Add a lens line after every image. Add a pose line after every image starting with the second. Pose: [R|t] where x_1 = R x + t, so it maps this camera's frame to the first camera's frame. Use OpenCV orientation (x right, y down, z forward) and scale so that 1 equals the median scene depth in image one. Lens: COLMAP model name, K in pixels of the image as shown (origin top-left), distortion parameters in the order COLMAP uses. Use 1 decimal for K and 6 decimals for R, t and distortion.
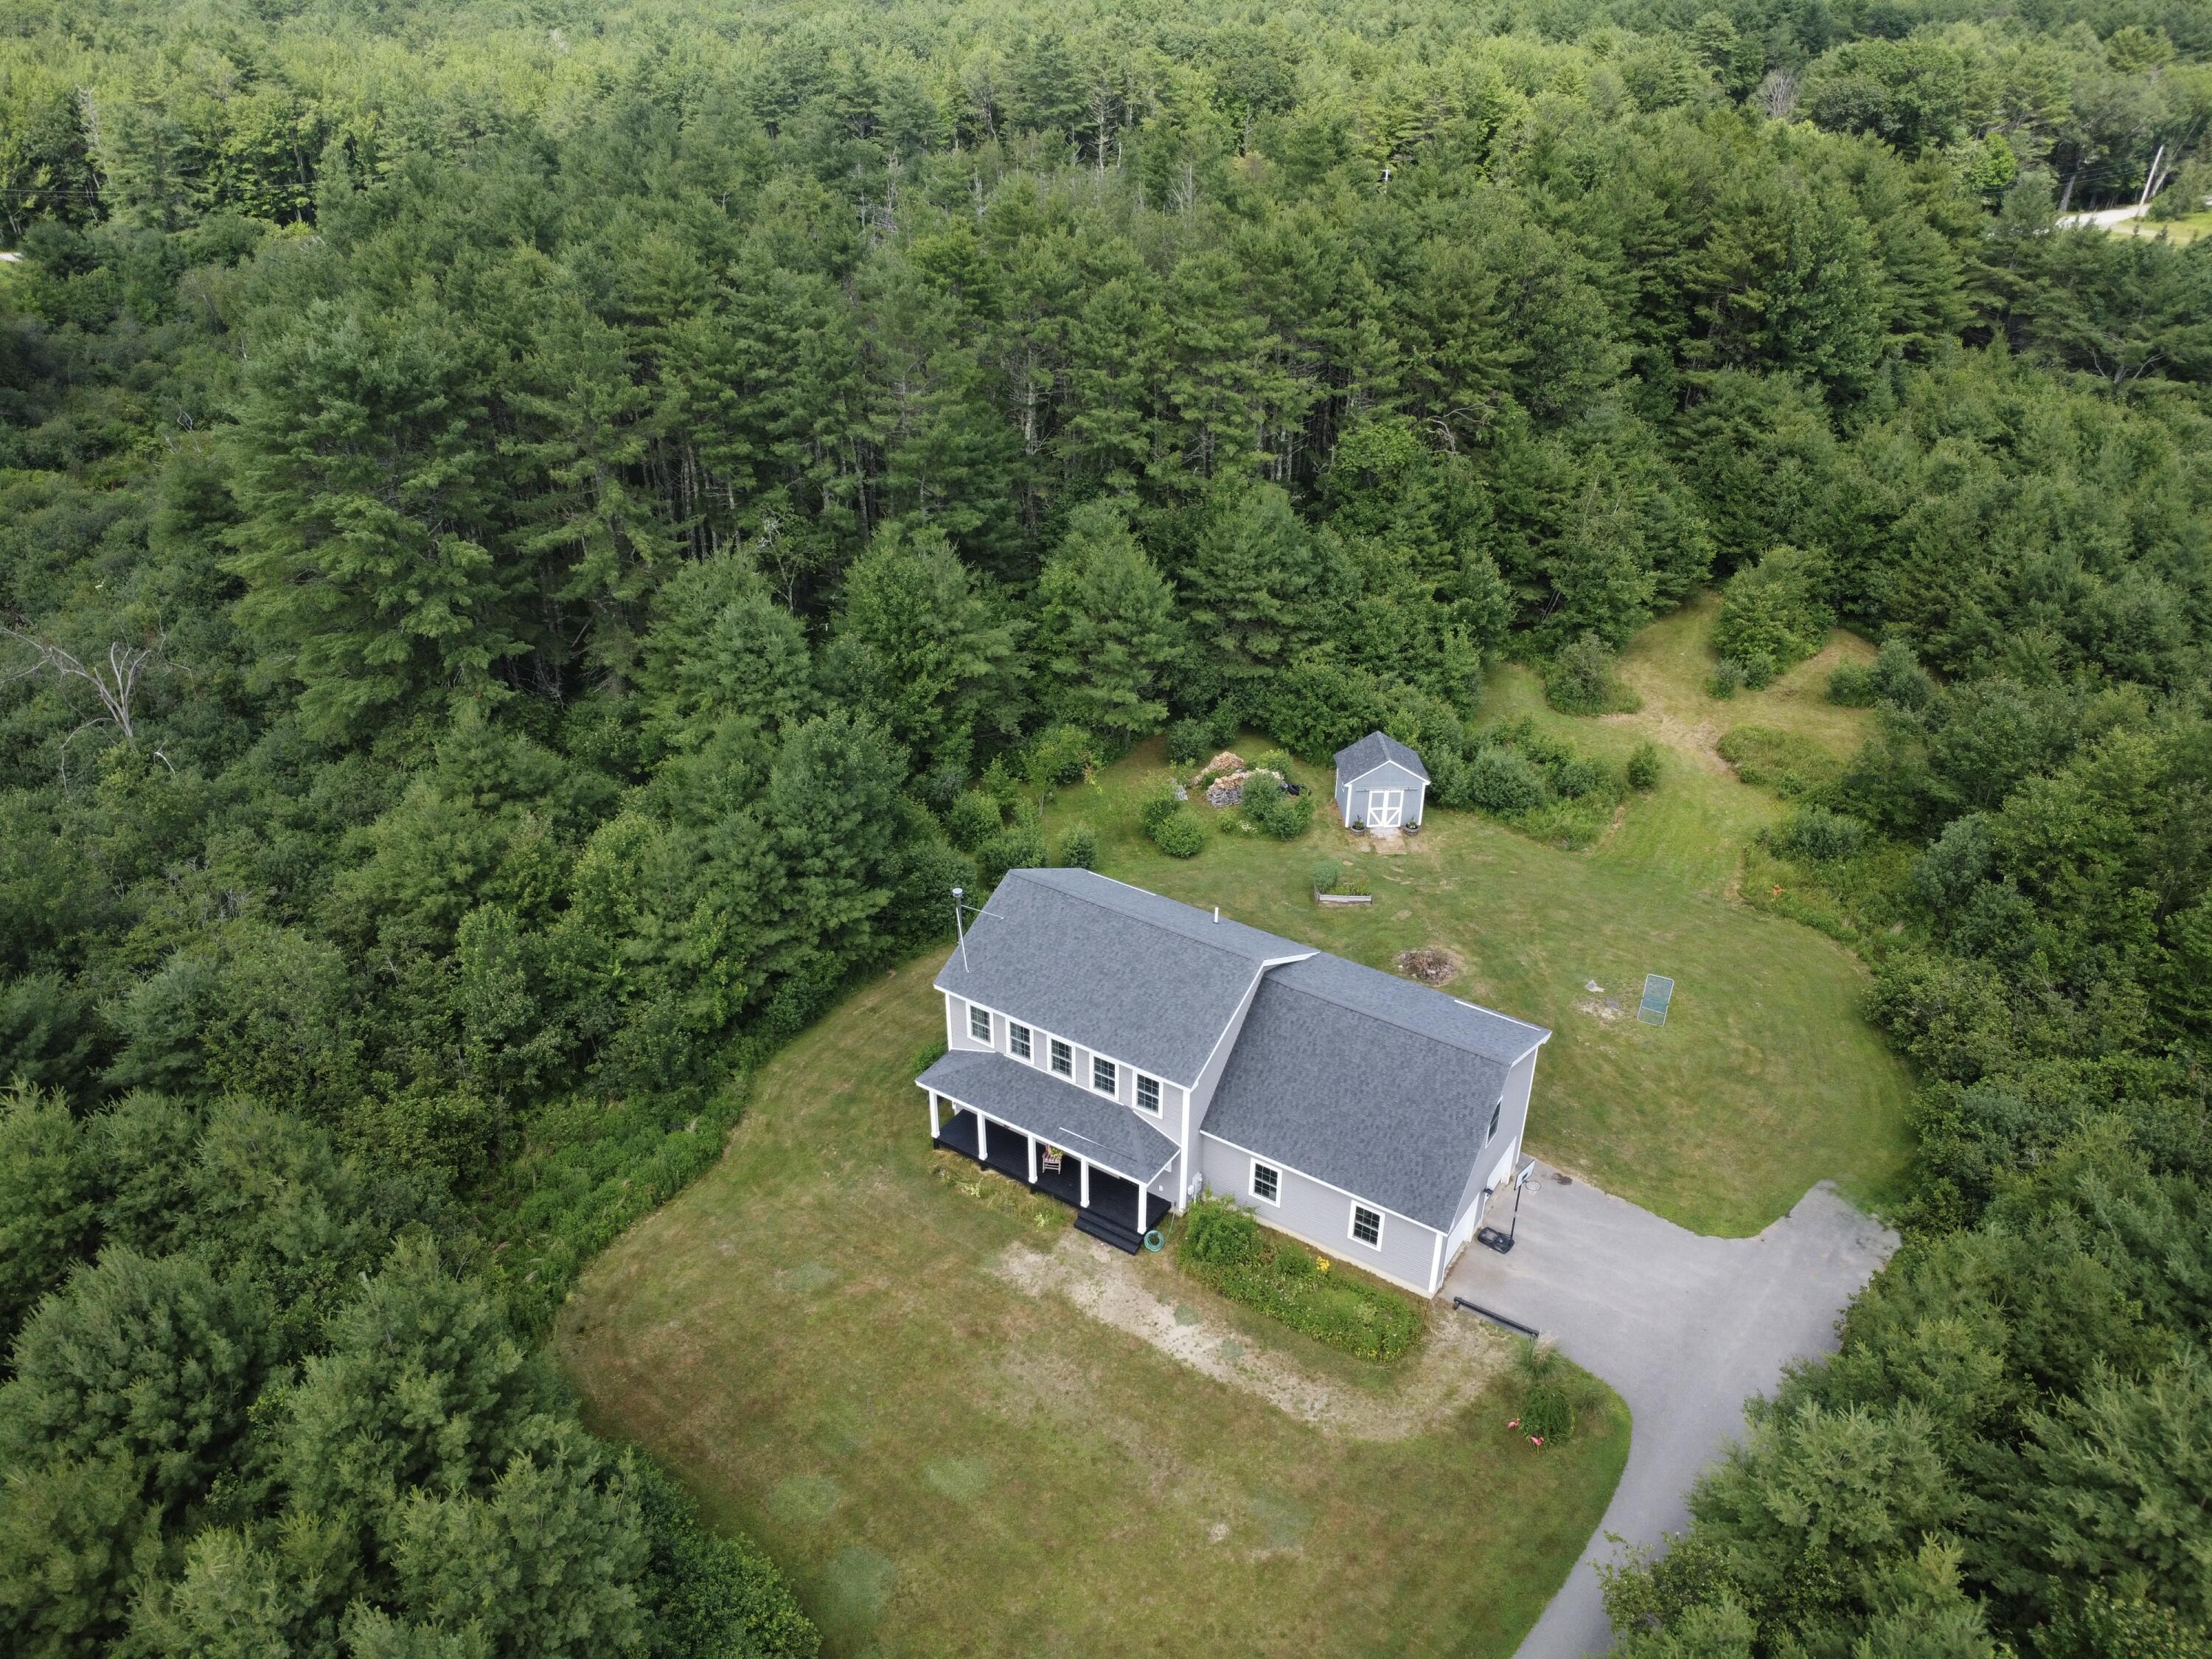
lens RADIAL K [[1597.3, 0, 1106.3], [0, 1597.3, 835.2], [0, 0, 1]] dist [-0.026476, -0.006360]
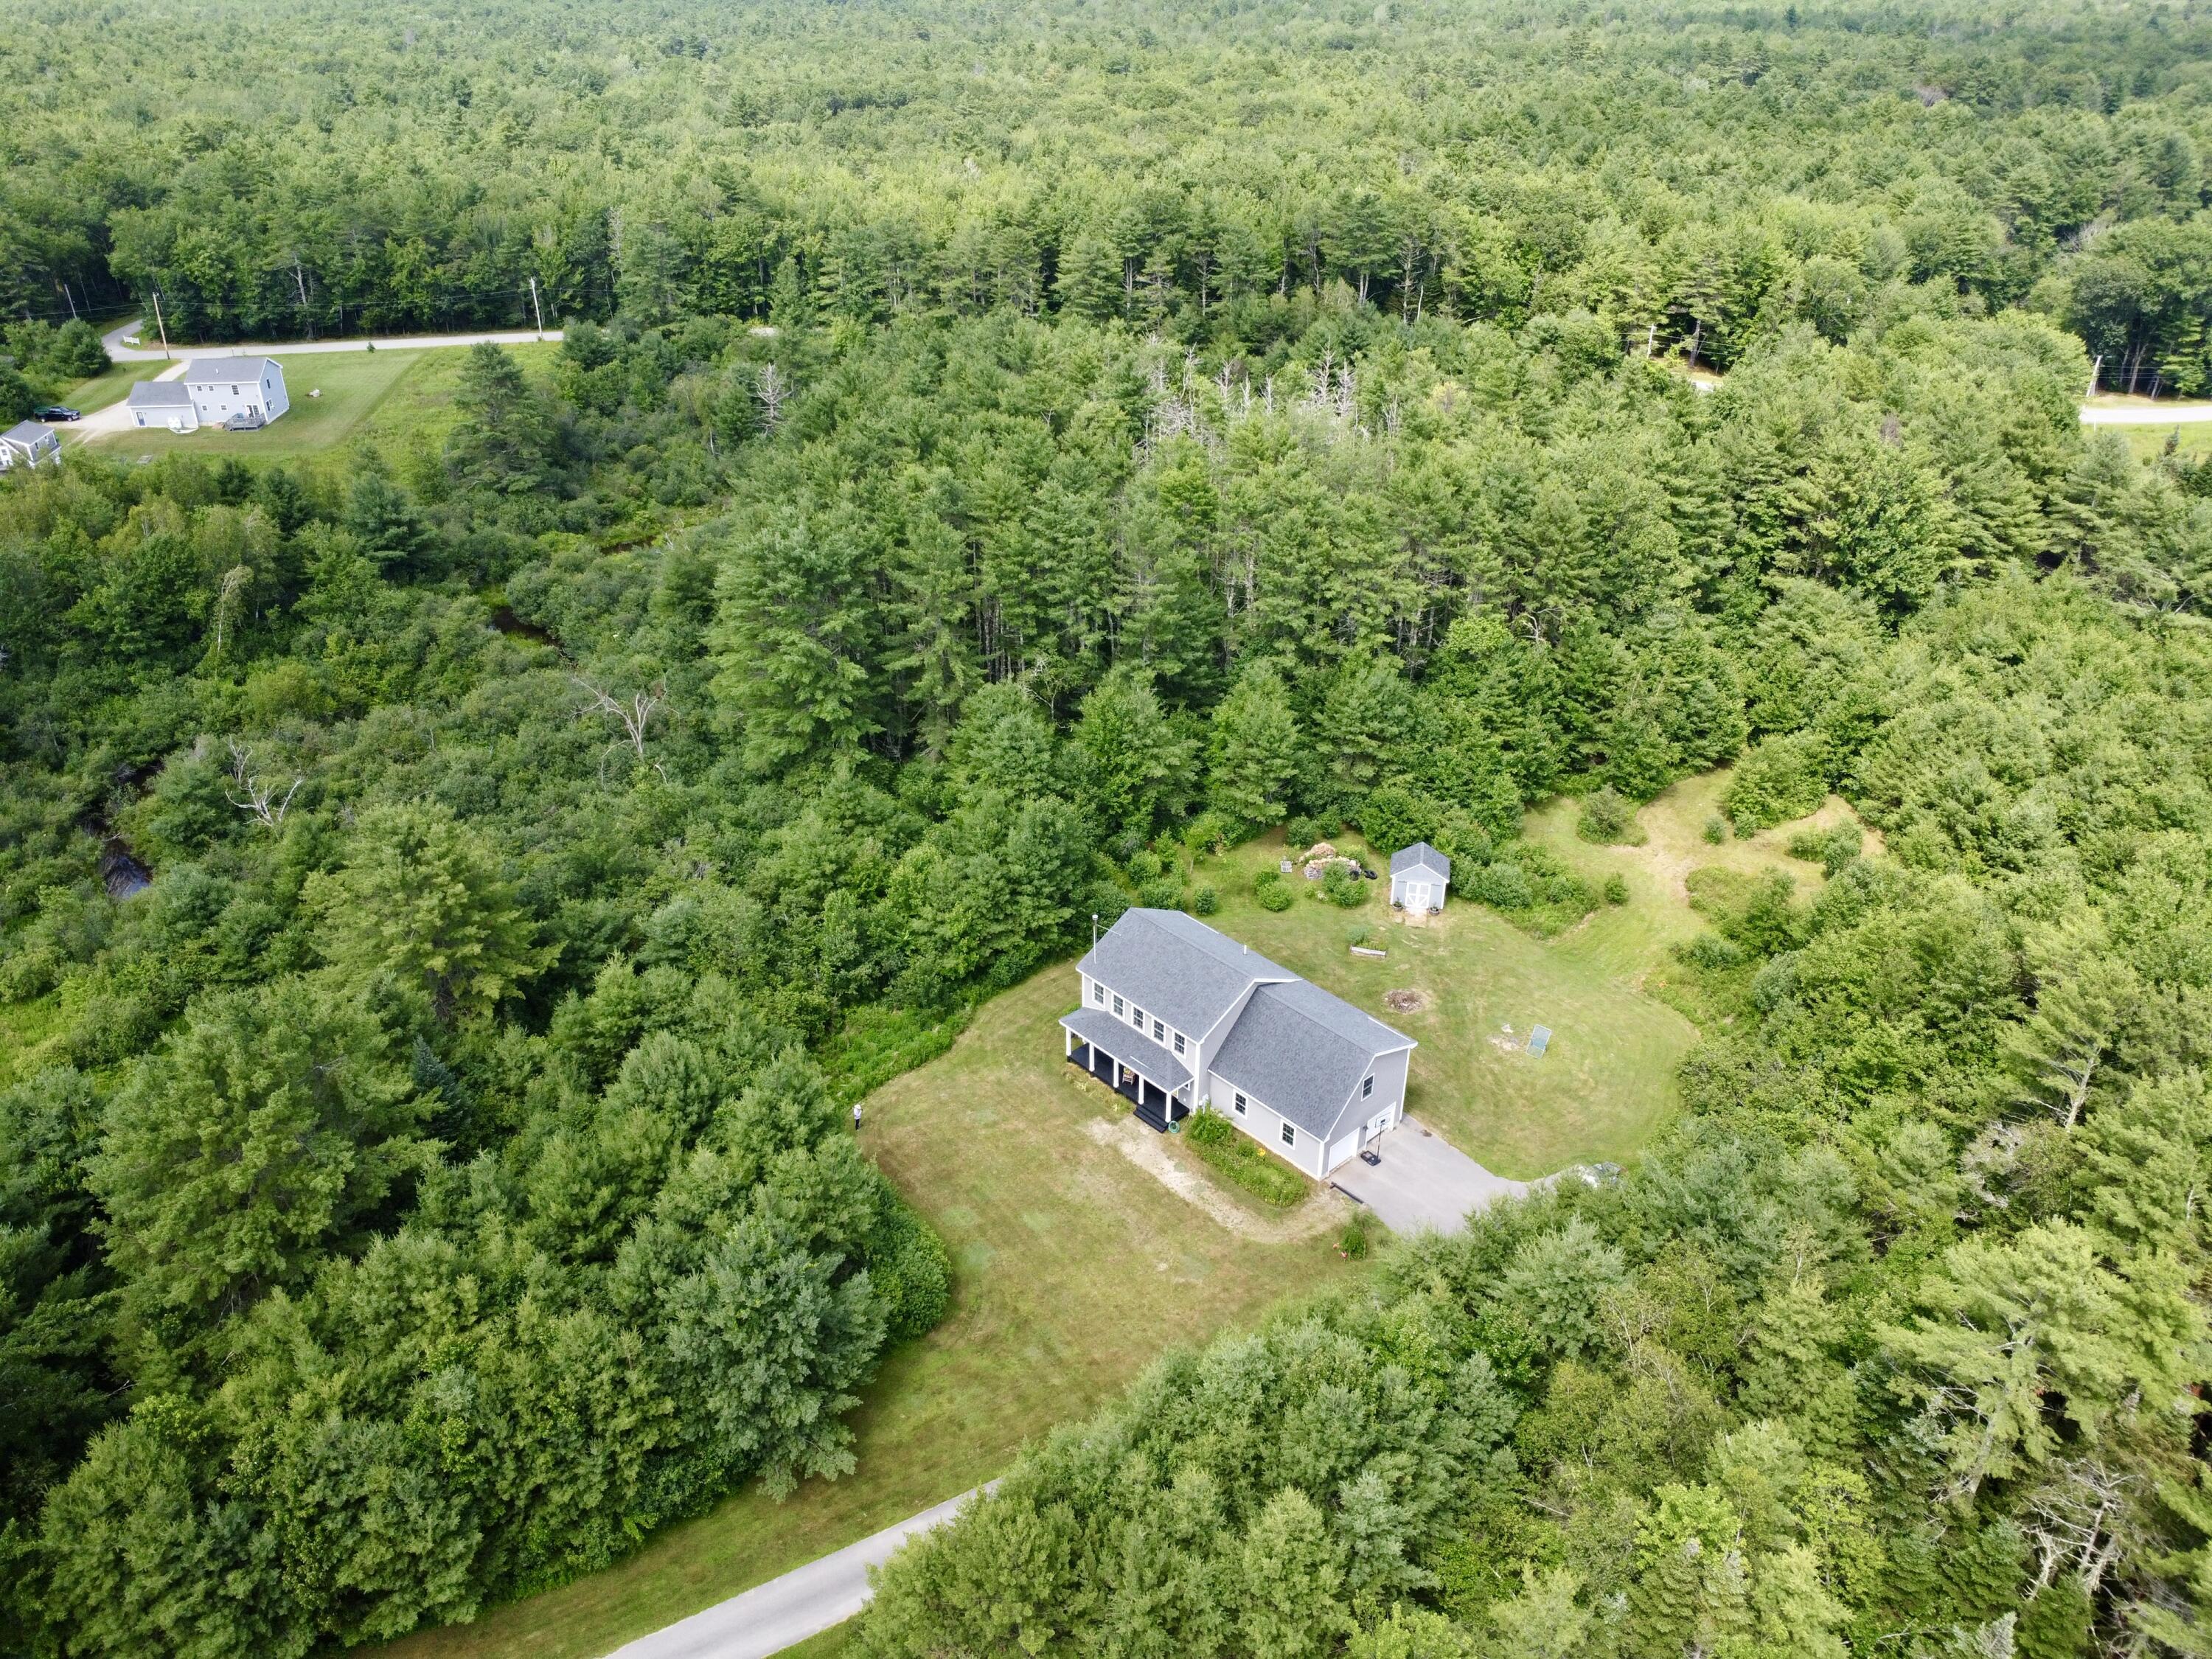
lens RADIAL K [[1597.3, 0, 1106.3], [0, 1597.3, 835.2], [0, 0, 1]] dist [-0.026476, -0.006360]
pose [[0.972396, 0.117642, -0.201509, 0.184145], [-0.118814, 0.992896, 0.006316, -0.046436], [0.200820, 0.017801, 0.979466, -0.504911]]
